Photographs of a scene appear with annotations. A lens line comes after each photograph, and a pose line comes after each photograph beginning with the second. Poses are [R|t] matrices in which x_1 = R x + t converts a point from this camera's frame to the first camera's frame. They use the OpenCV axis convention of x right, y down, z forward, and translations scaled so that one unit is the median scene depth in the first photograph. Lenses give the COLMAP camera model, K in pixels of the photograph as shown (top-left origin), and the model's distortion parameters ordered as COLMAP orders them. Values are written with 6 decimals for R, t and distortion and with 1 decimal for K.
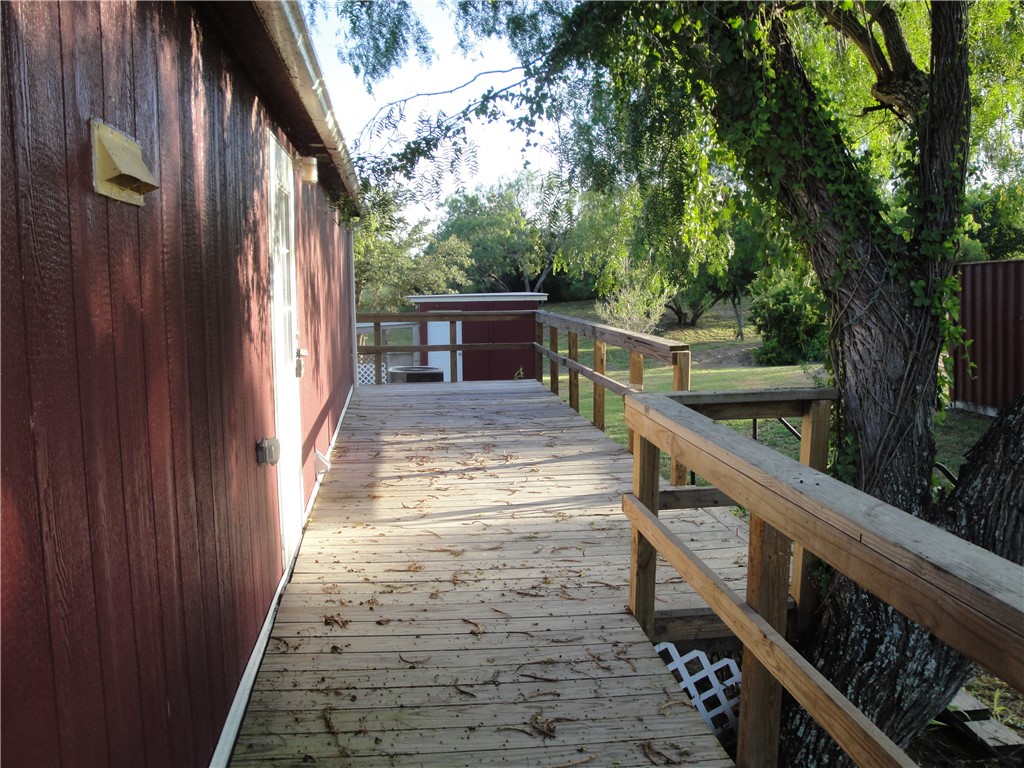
lens RADIAL K [[866.7, 0, 516.6], [0, 866.7, 382.4], [0, 0, 1]] dist [-0.115052, 0.154368]
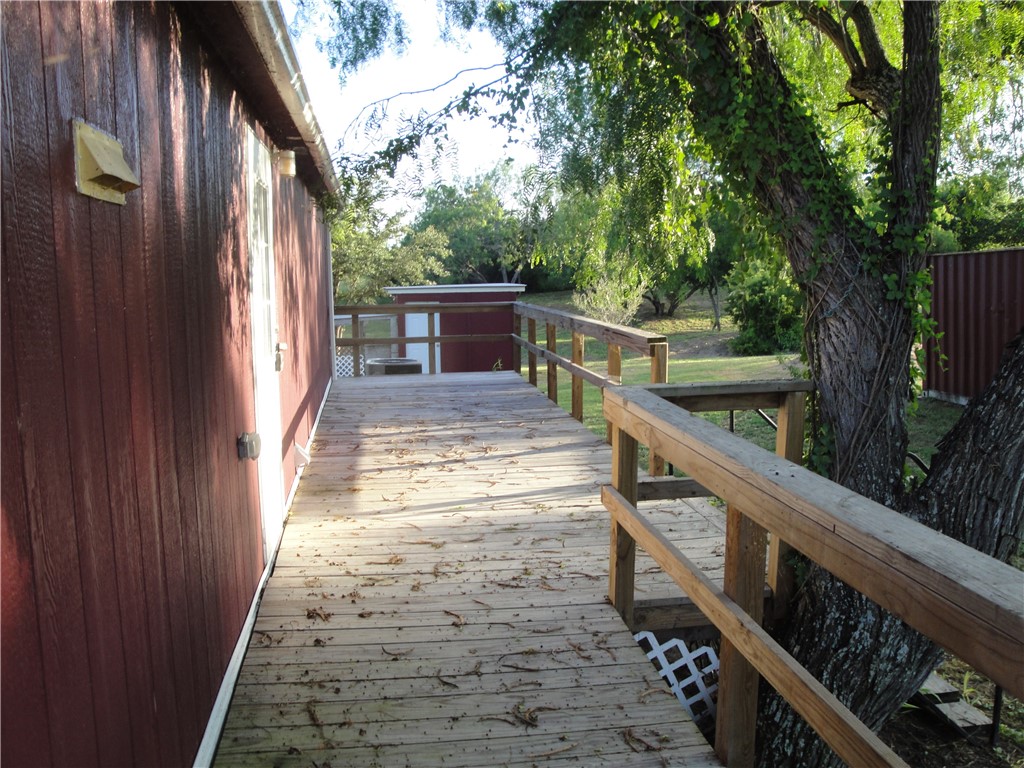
lens RADIAL K [[866.7, 0, 517.7], [0, 866.7, 384.2], [0, 0, 1]] dist [-0.115052, 0.154368]
pose [[0.999630, -0.005264, 0.026683, -0.002369], [0.004916, 0.999902, 0.013112, -0.003482], [-0.026750, -0.012976, 0.999558, -0.007783]]
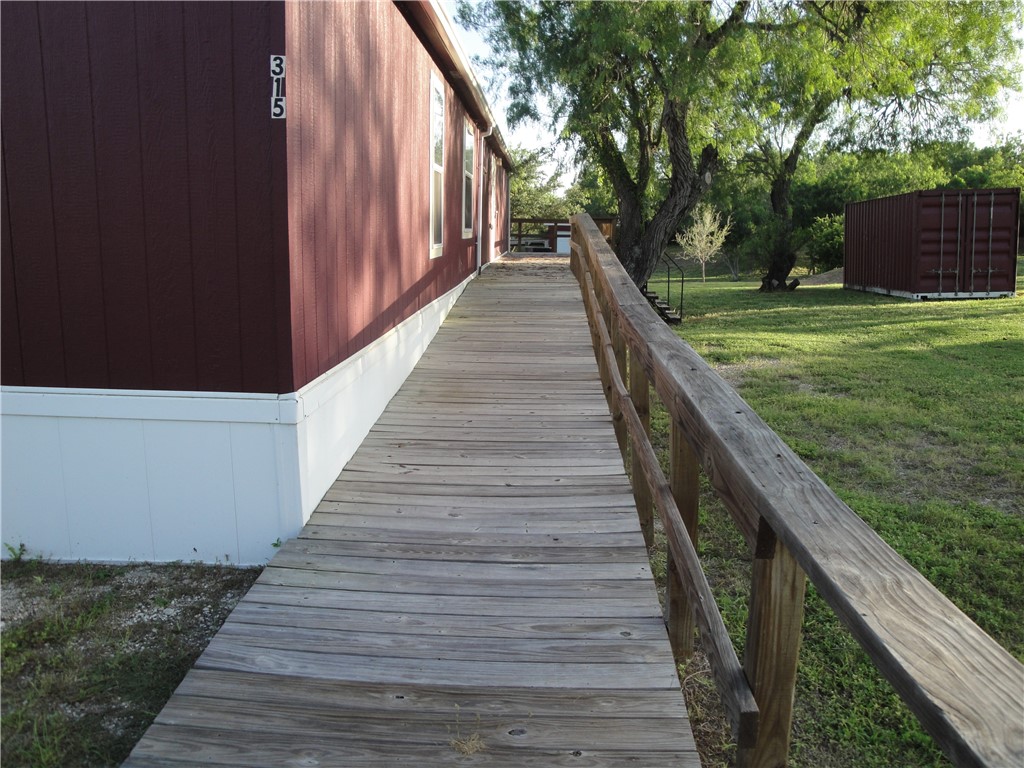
lens RADIAL K [[866.7, 0, 517.8], [0, 866.7, 384.0], [0, 0, 1]] dist [-0.115052, 0.154368]
pose [[0.984636, 0.053653, -0.166172, 0.619925], [-0.043997, 0.997152, 0.061258, 0.592508], [0.168985, -0.053005, 0.984192, -3.349717]]
